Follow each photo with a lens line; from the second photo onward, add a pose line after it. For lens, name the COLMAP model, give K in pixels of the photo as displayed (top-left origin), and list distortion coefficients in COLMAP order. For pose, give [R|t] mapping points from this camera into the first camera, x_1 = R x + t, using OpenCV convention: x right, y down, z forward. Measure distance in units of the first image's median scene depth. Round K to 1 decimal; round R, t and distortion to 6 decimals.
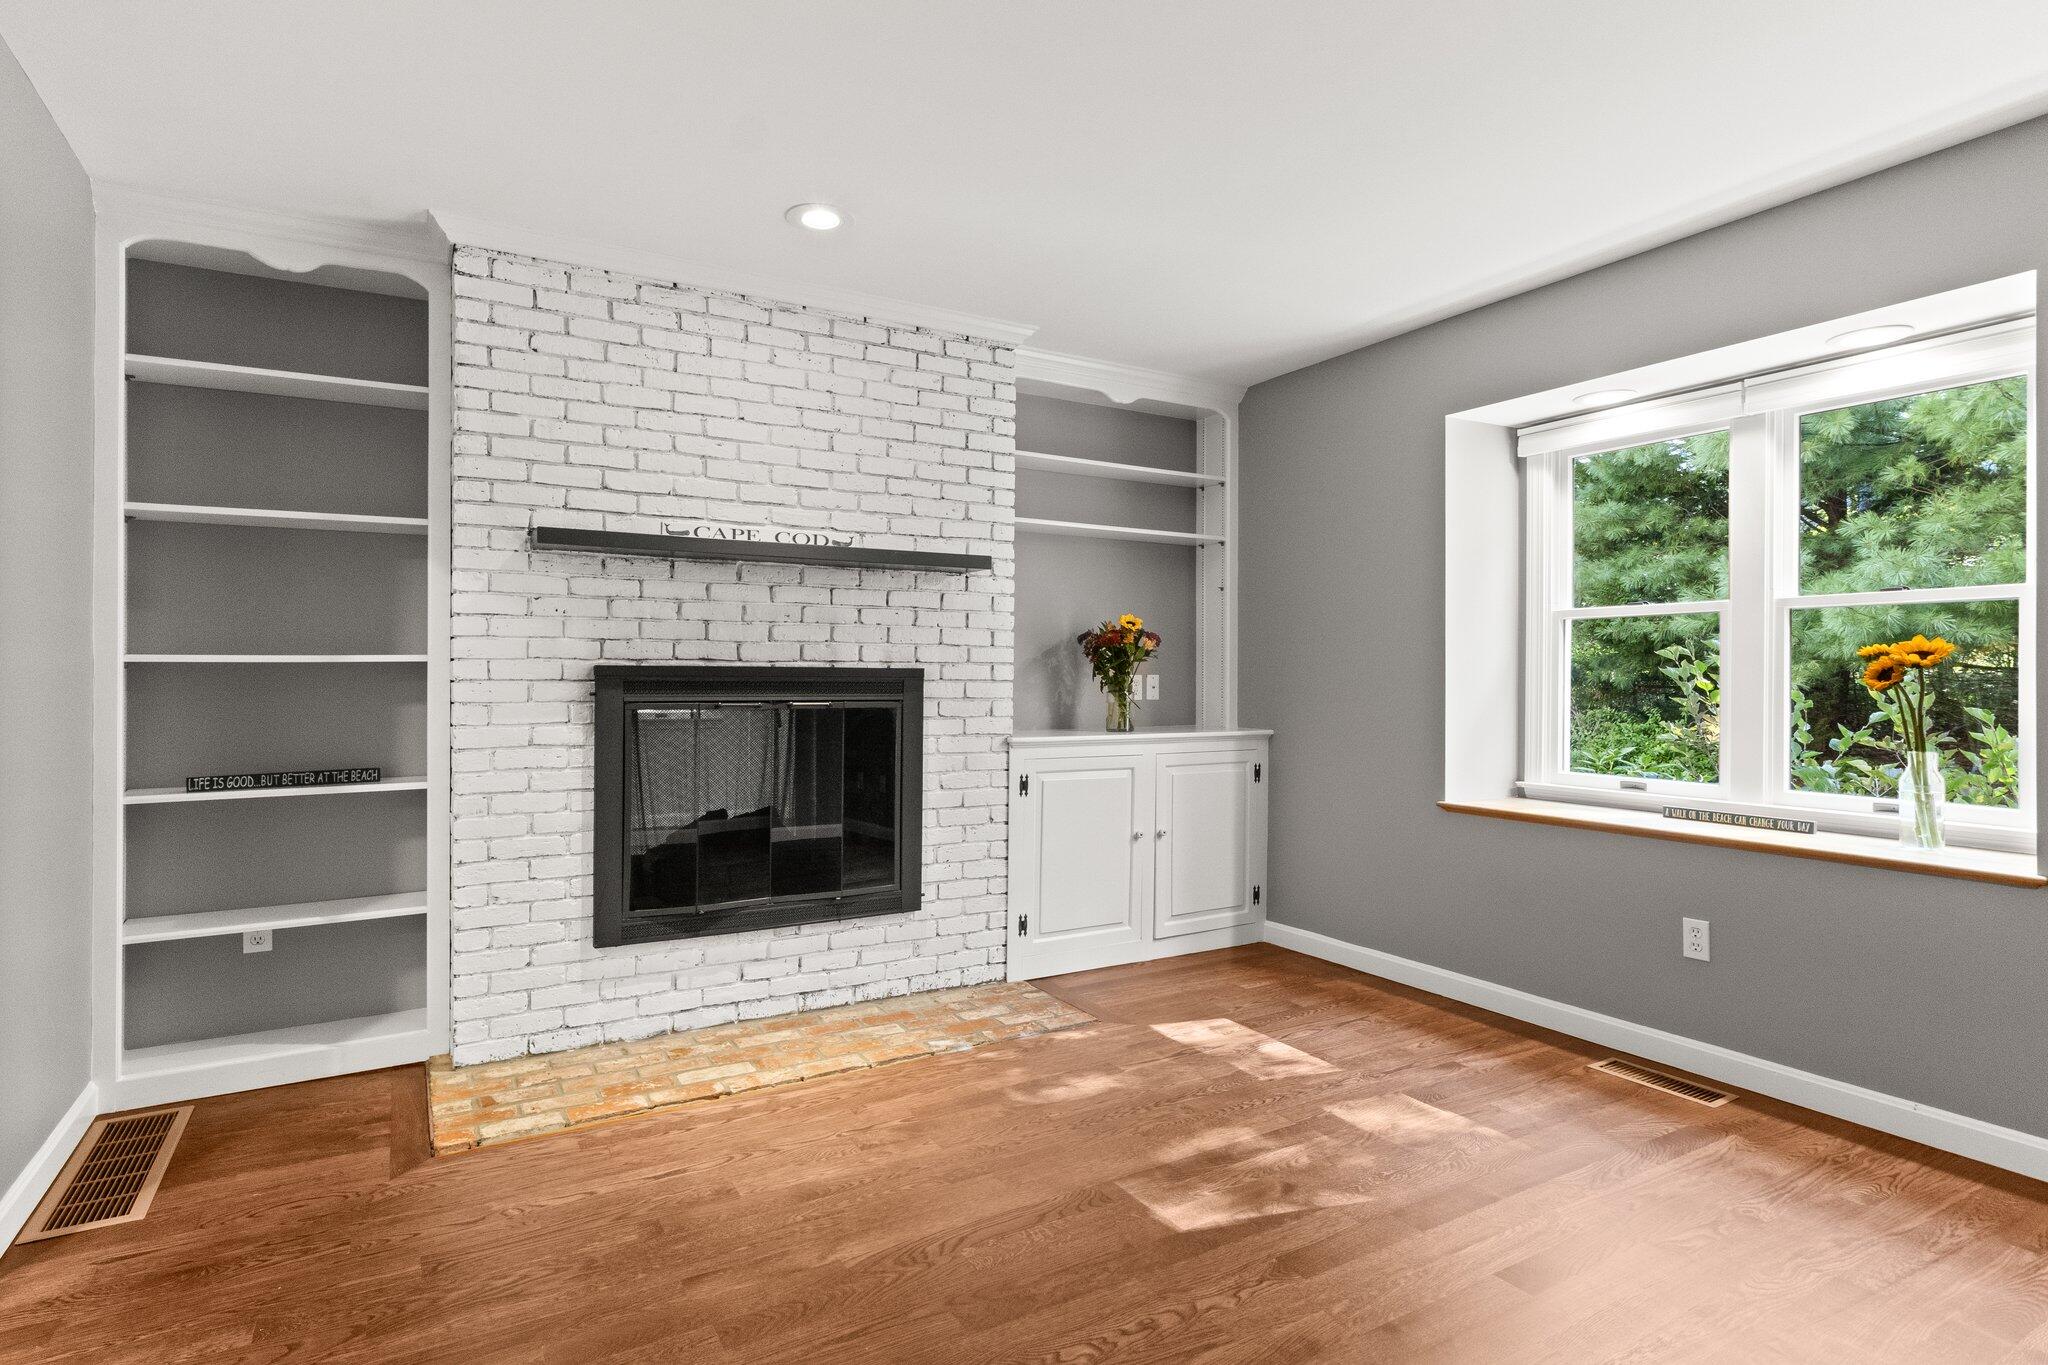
lens RADIAL K [[1064.2, 0, 1029.0], [0, 1064.2, 675.7], [0, 0, 1]] dist [0.000661, -0.000130]
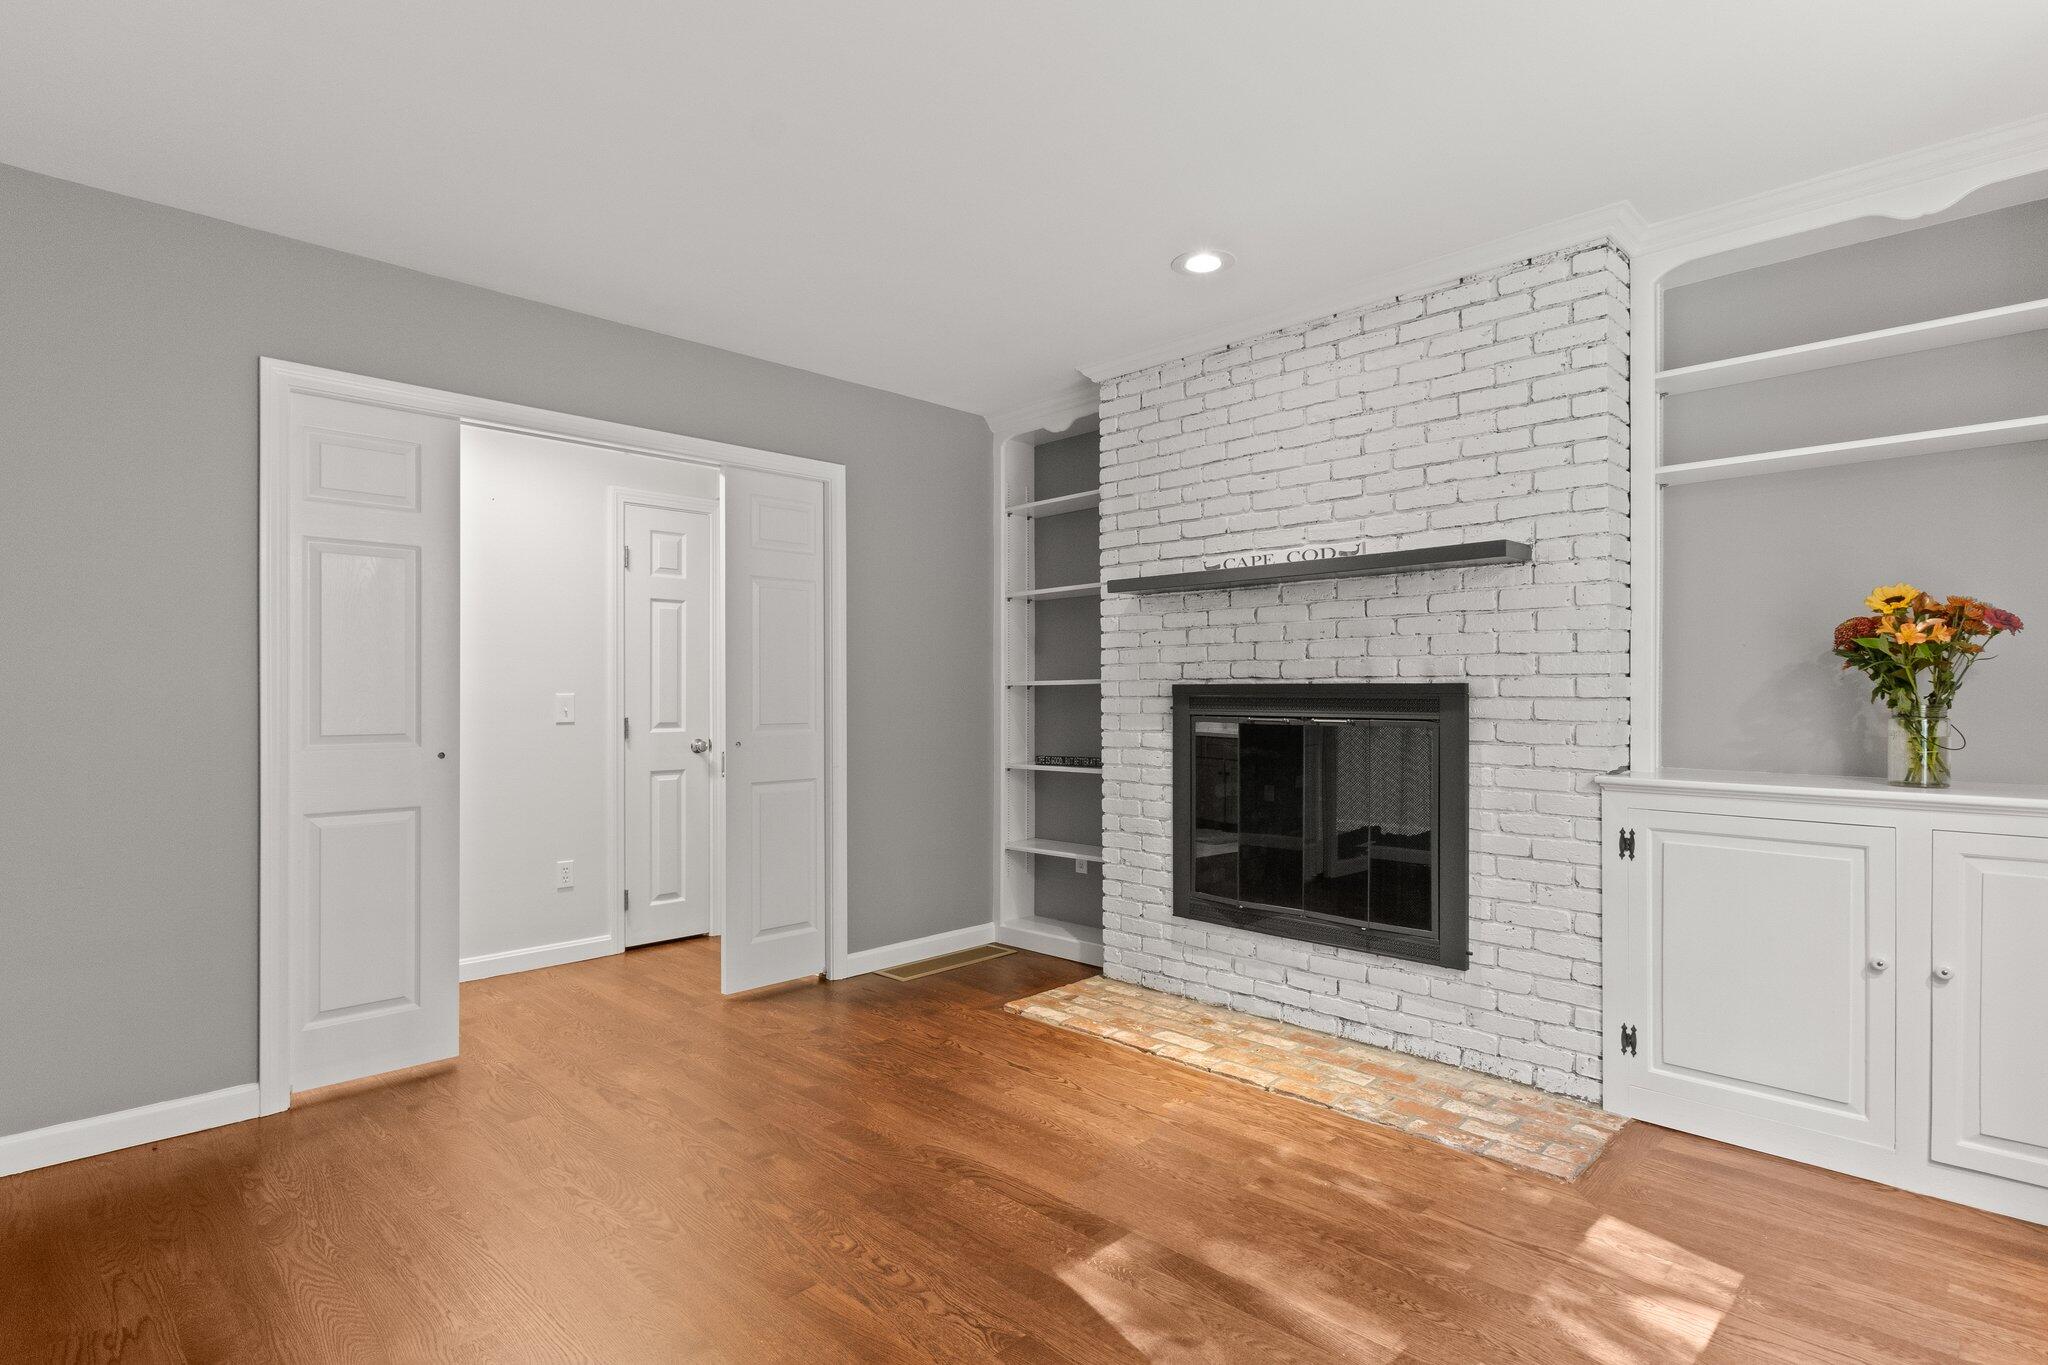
lens RADIAL K [[1064.2, 0, 955.3], [0, 1064.2, 687.4], [0, 0, 1]] dist [0.000661, -0.000130]
pose [[0.204837, -0.006699, -0.978773, 0.683586], [0.004441, 0.999973, -0.005915, -0.000388], [0.978786, -0.003135, 0.204861, 0.464982]]
